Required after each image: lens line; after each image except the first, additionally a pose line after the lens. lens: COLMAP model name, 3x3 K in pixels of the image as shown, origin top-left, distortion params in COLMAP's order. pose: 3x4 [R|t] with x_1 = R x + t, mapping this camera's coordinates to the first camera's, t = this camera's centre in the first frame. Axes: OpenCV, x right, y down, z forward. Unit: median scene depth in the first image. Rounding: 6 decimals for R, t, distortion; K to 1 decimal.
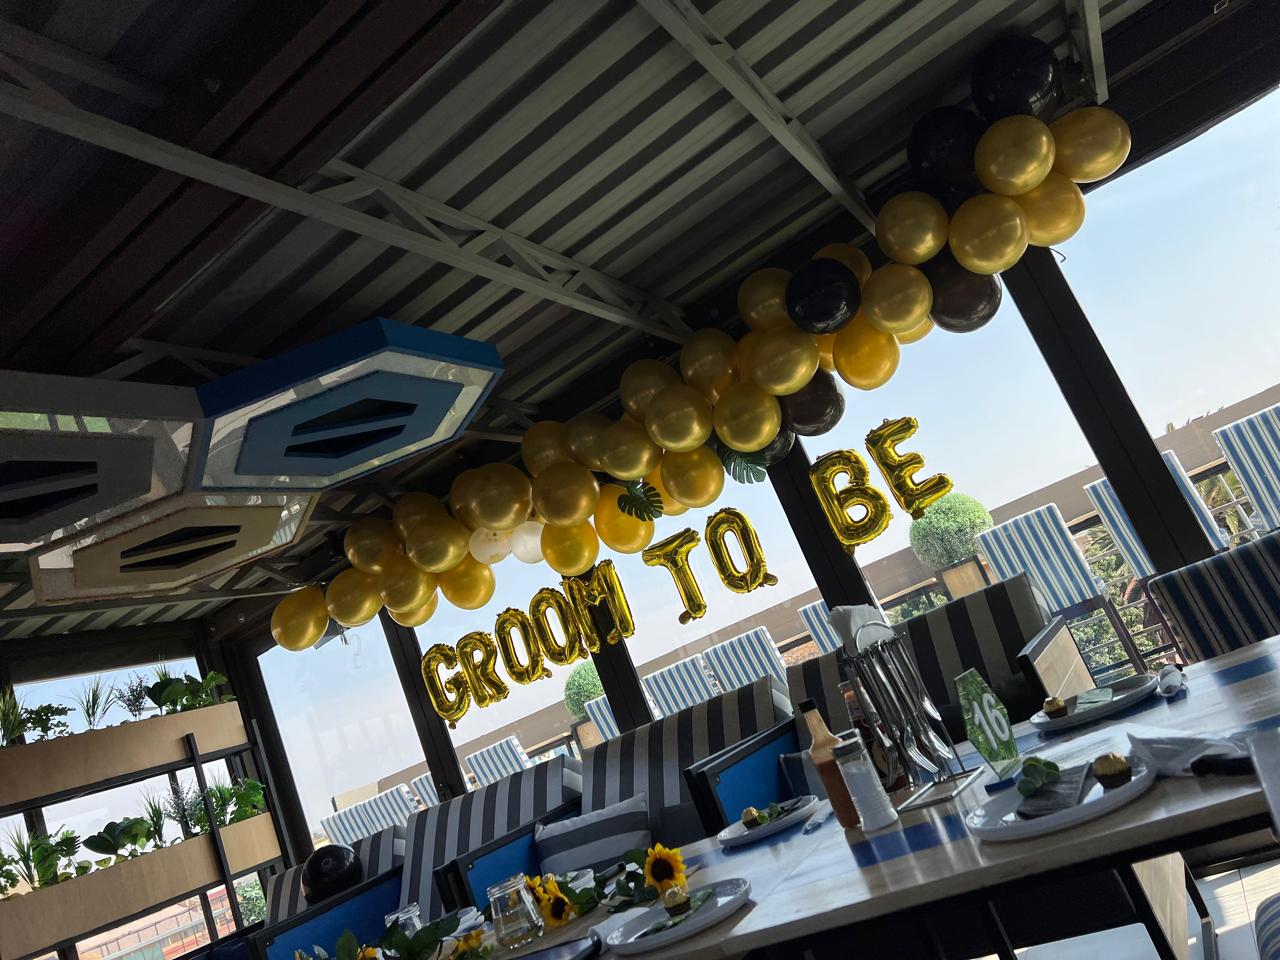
lens RADIAL K [[929.6, 0, 640.0], [0, 929.6, 480.0], [0, 0, 1]] dist [0.003964, 0.000066]
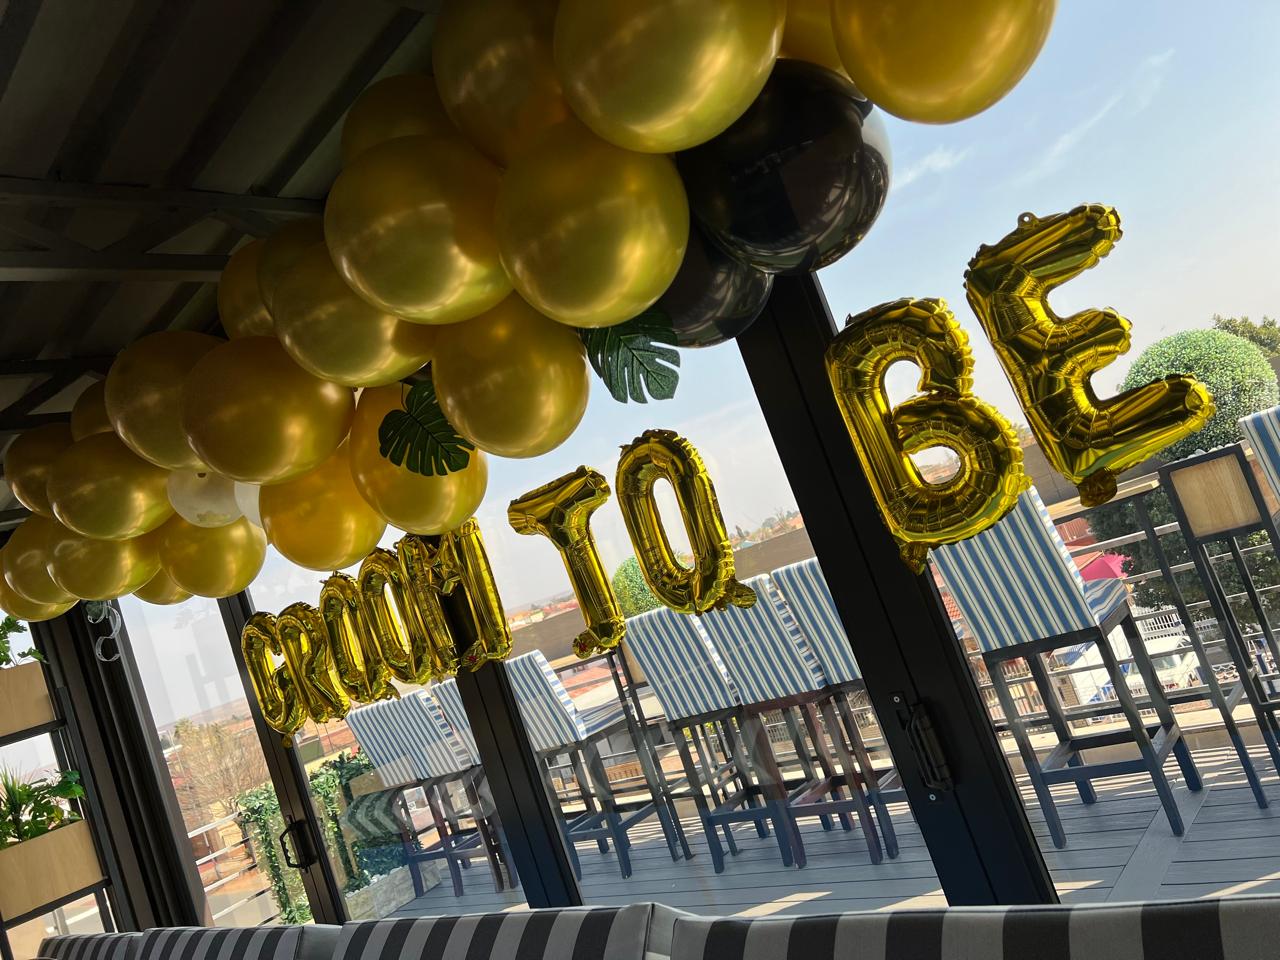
lens RADIAL K [[953.6, 0, 667.3], [0, 953.6, 479.4], [0, 0, 1]] dist [-0.004454, -0.001245]
pose [[0.983895, 0.020146, -0.177607, 0.191279], [0.019409, 0.975713, 0.218191, -0.047865], [0.177689, -0.218124, 0.959608, 0.588043]]
